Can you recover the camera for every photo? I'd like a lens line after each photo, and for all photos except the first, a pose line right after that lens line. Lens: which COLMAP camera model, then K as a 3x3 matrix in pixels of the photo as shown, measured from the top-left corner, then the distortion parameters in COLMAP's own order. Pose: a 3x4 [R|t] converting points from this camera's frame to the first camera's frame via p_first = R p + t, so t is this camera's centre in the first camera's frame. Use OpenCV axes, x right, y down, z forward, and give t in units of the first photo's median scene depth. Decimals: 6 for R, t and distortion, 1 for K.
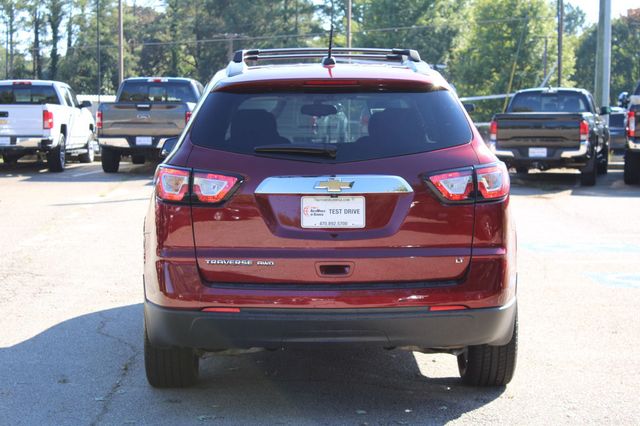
lens RADIAL K [[1445.6, 0, 322.4], [0, 1445.6, 214.6], [0, 0, 1]] dist [0.089202, 0.000000]
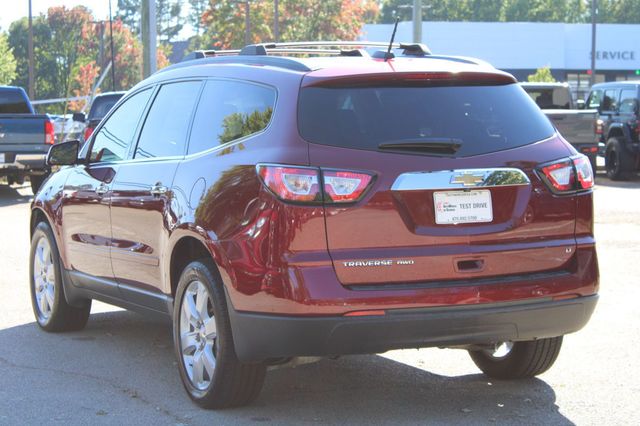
lens RADIAL K [[1608.2, 0, 319.3], [0, 1608.2, 211.6], [0, 0, 1]] dist [0.034316, 0.000000]
pose [[0.916299, -0.040149, 0.398478, -0.513448], [0.046065, 0.998924, -0.005280, 0.002798], [-0.397837, 0.023195, 0.917163, 0.034186]]
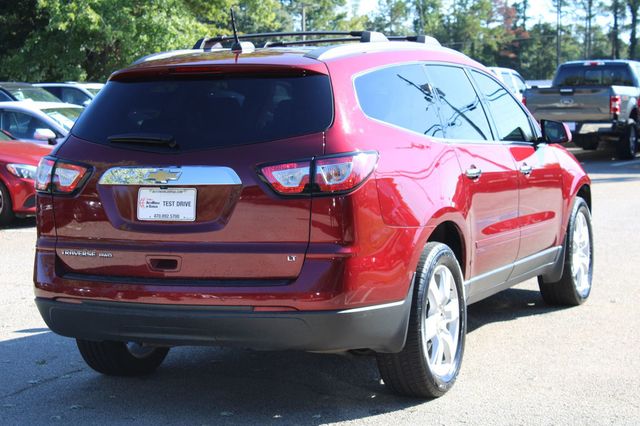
lens RADIAL K [[1445.6, 0, 320.8], [0, 1445.6, 213.6], [0, 0, 1]] dist [0.089202, 0.000000]
pose [[0.905732, 0.019068, -0.423422, 0.503917], [-0.014977, 0.999803, 0.012987, -0.009470], [0.423587, -0.005421, 0.905839, 0.167194]]
